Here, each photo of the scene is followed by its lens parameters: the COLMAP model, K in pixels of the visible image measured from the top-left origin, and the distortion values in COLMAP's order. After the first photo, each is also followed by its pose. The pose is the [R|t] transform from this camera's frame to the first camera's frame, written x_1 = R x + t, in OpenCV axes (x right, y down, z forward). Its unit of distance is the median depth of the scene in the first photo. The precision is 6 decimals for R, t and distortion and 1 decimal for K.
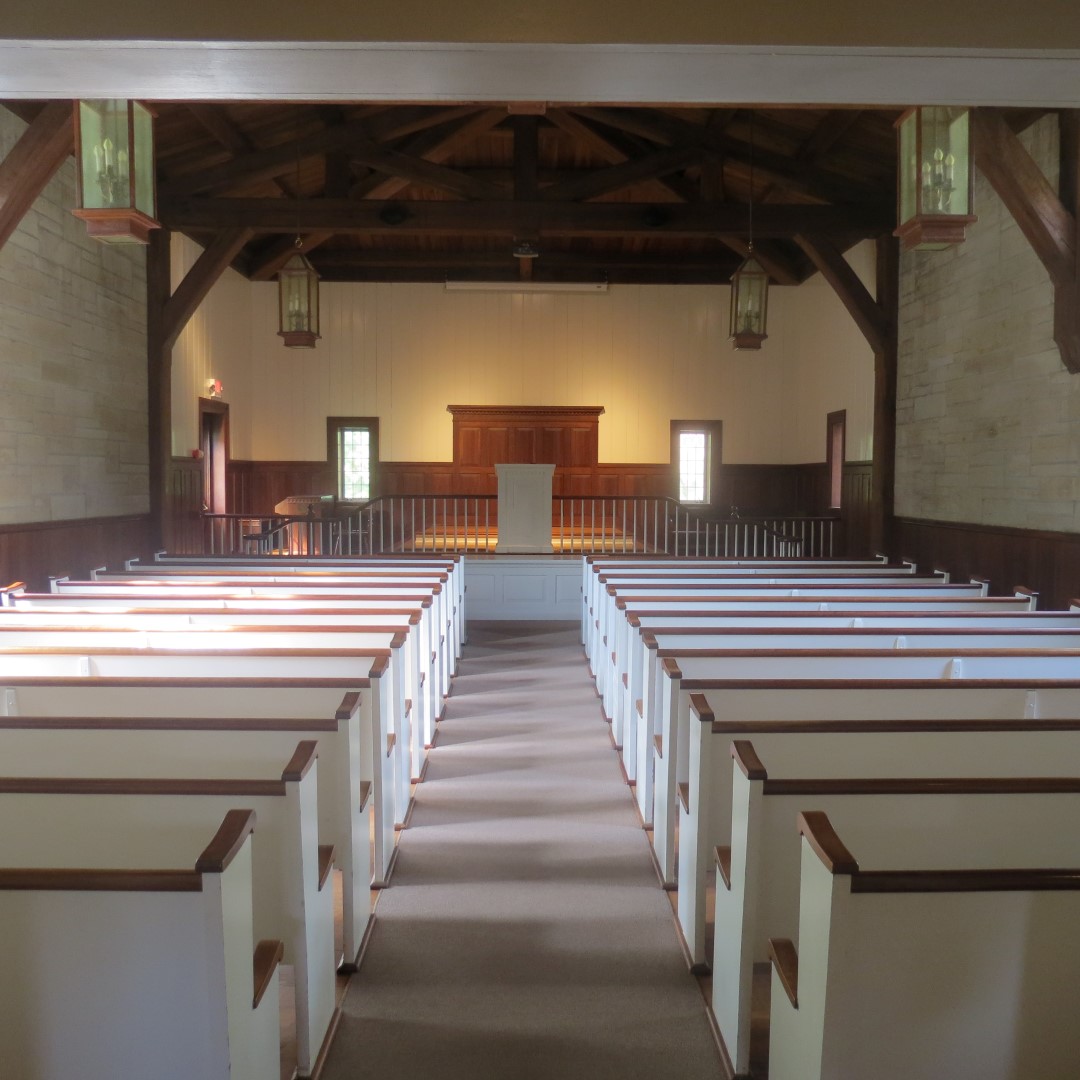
lens RADIAL K [[997.1, 0, 539.2], [0, 997.1, 537.8], [0, 0, 1]] dist [-0.012889, 0.000000]
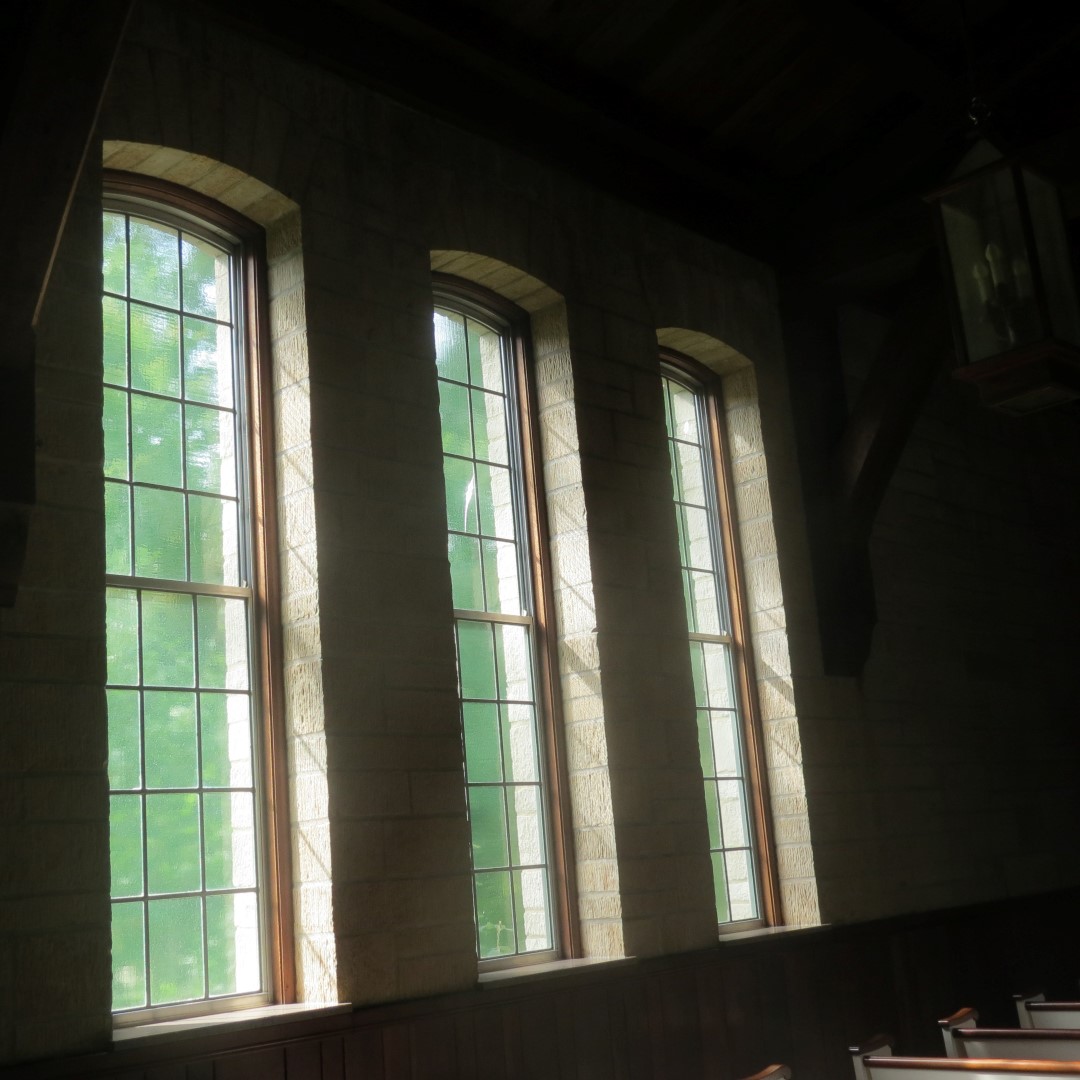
lens RADIAL K [[1435.3, 0, 540.1], [0, 1435.3, 537.1], [0, 0, 1]] dist [-0.034166, 0.000000]
pose [[0.713767, -0.218836, -0.665318, -0.063063], [0.046341, 0.962608, -0.266905, -0.012776], [0.698849, 0.159677, 0.697219, 0.157842]]
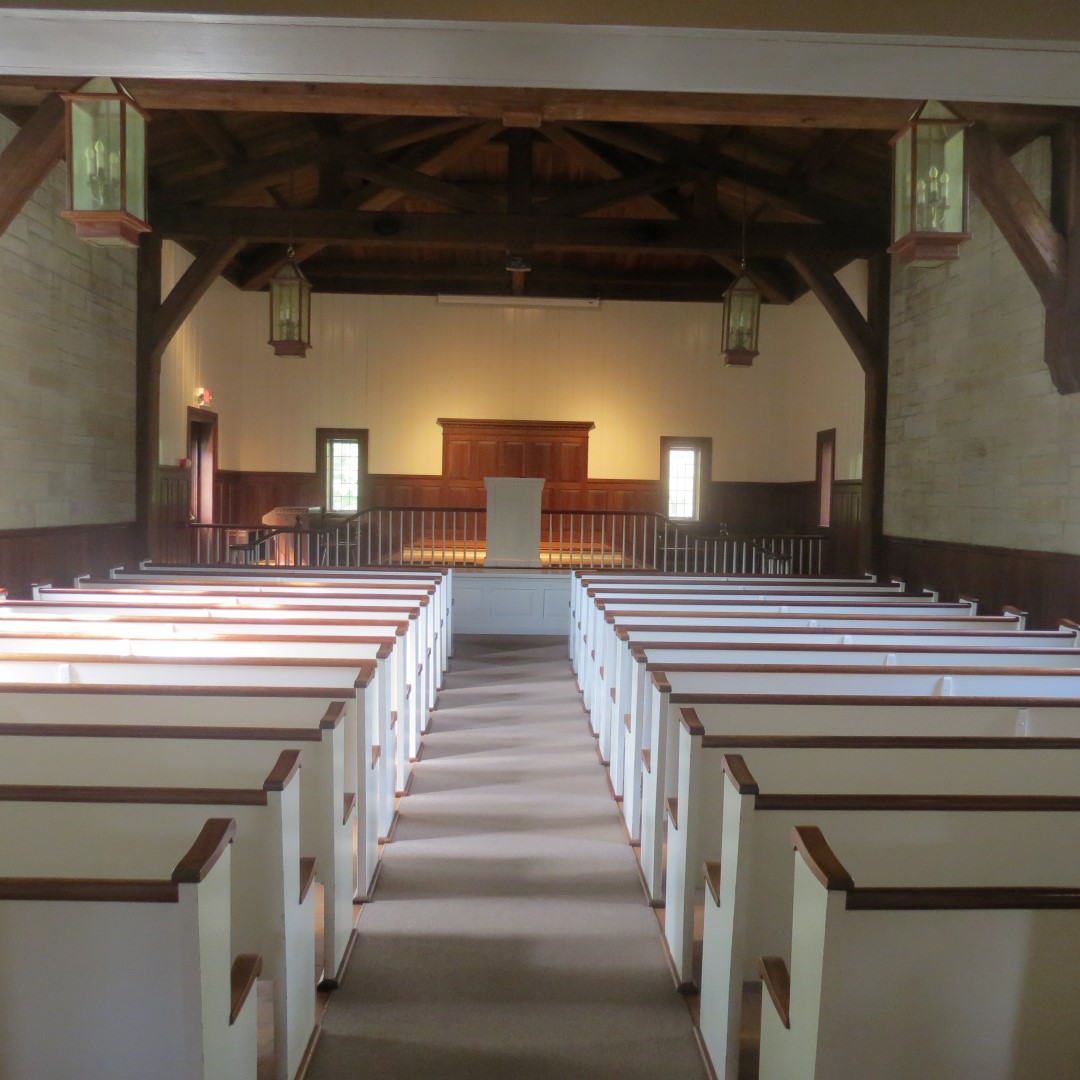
lens RADIAL K [[997.1, 0, 541.0], [0, 997.1, 542.0], [0, 0, 1]] dist [-0.012889, 0.000000]
pose [[0.999801, 0.014509, 0.013694, -0.000905], [-0.014350, 0.999829, -0.011653, 0.002338], [-0.013861, 0.011454, 0.999838, 0.004892]]
